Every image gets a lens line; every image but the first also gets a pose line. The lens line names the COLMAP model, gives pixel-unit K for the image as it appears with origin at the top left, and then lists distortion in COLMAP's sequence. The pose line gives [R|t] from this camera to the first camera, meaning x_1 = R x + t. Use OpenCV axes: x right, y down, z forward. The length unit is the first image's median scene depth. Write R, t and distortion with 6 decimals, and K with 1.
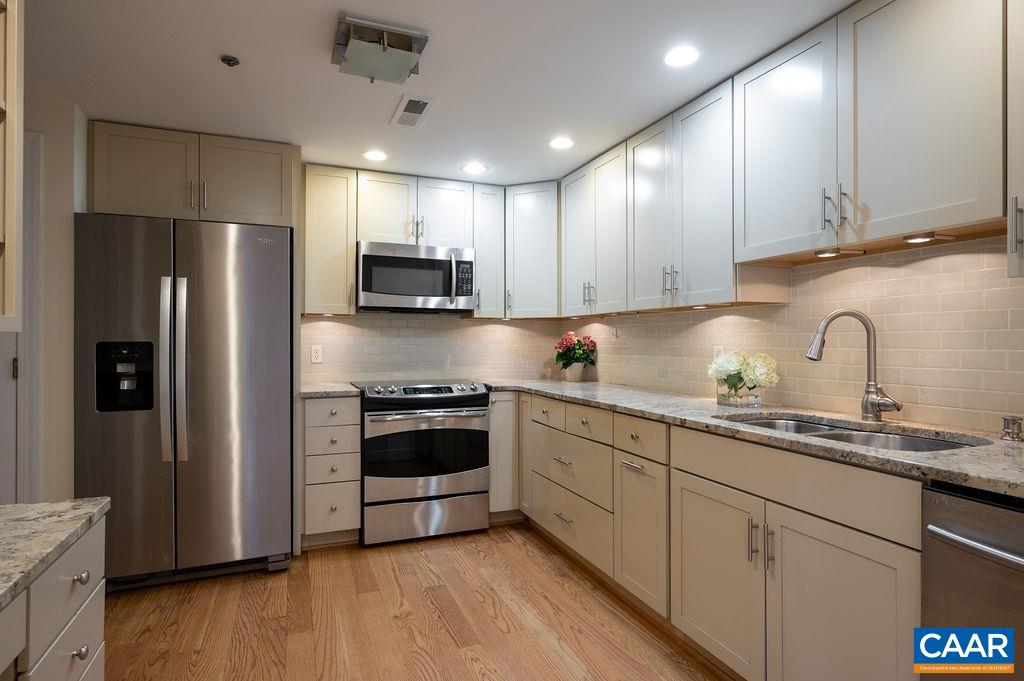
lens RADIAL K [[541.2, 0, 509.0], [0, 541.2, 345.3], [0, 0, 1]] dist [-0.002067, -0.000085]
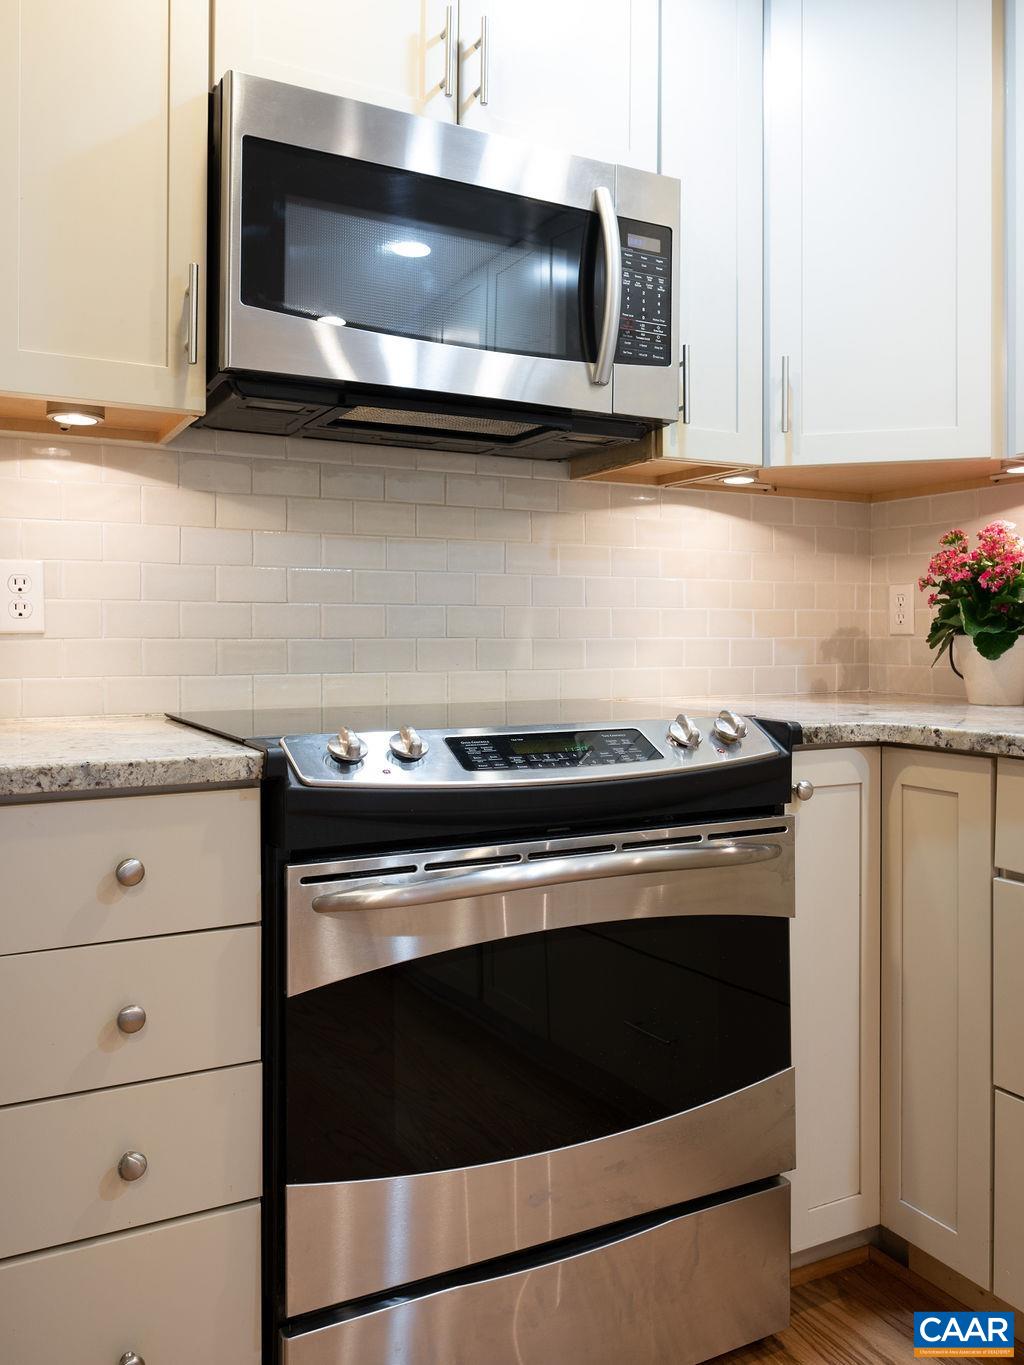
lens RADIAL K [[1094.2, 0, 512.7], [0, 1094.2, 641.9], [0, 0, 1]] dist [-0.002802, -0.002404]
pose [[0.994371, -0.001670, 0.105936, -0.209104], [0.001503, 0.999998, 0.001655, 0.038134], [-0.105939, -0.001487, 0.994372, 0.545671]]
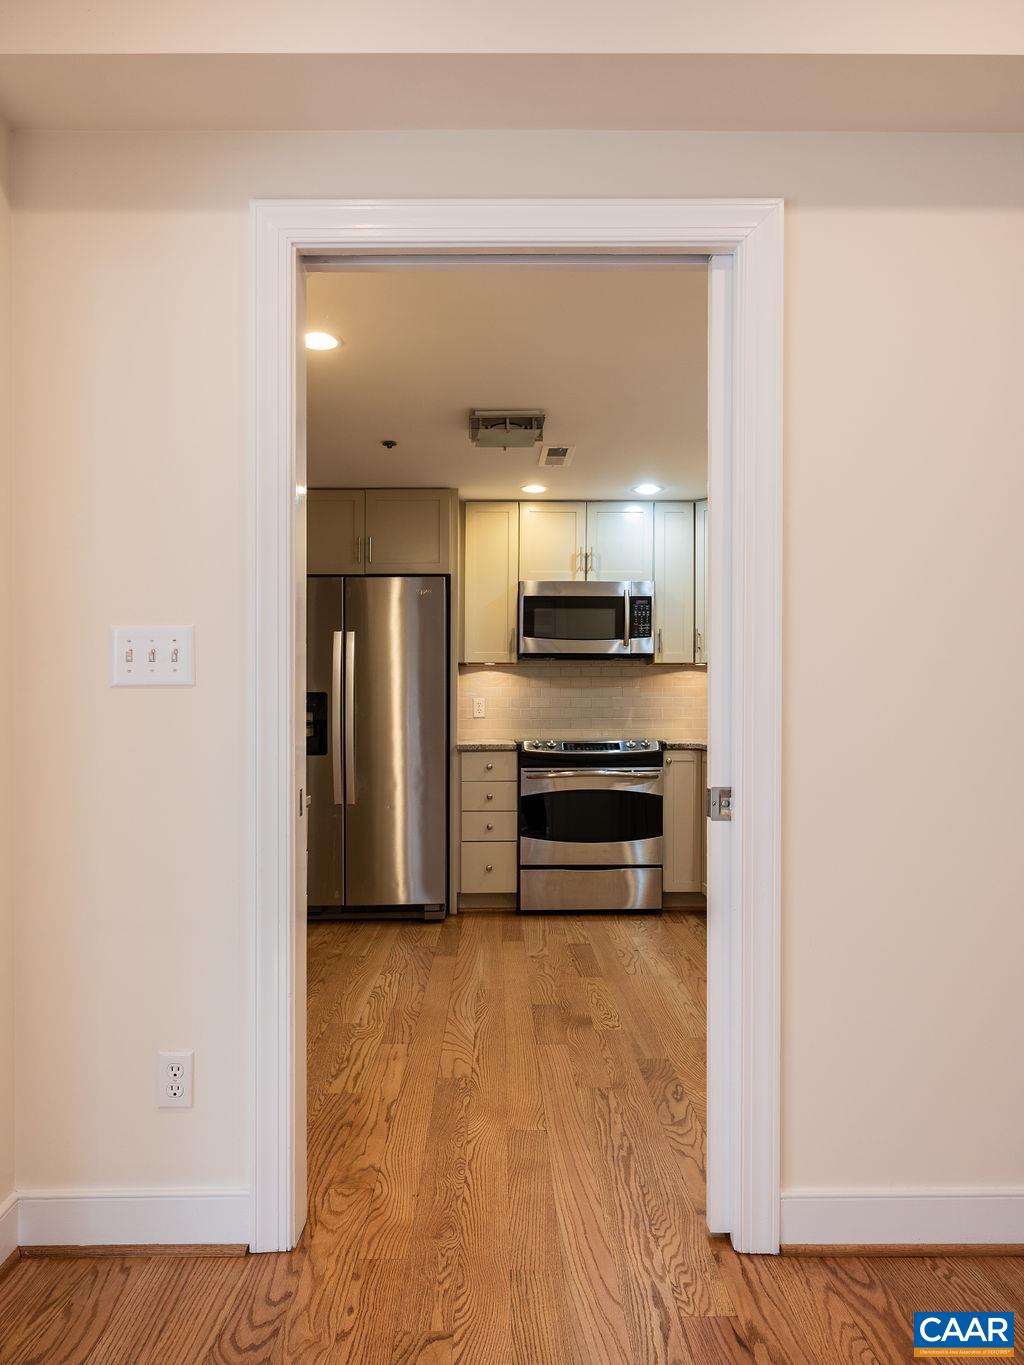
lens RADIAL K [[1010.5, 0, 512.0], [0, 1010.5, 682.5], [0, 0, 1]] dist [0.004737, 0.000784]
pose [[0.931678, -0.013942, -0.363017, 0.323865], [0.002069, 0.999451, -0.033074, 0.032286], [0.363279, 0.030063, 0.931195, -0.577041]]
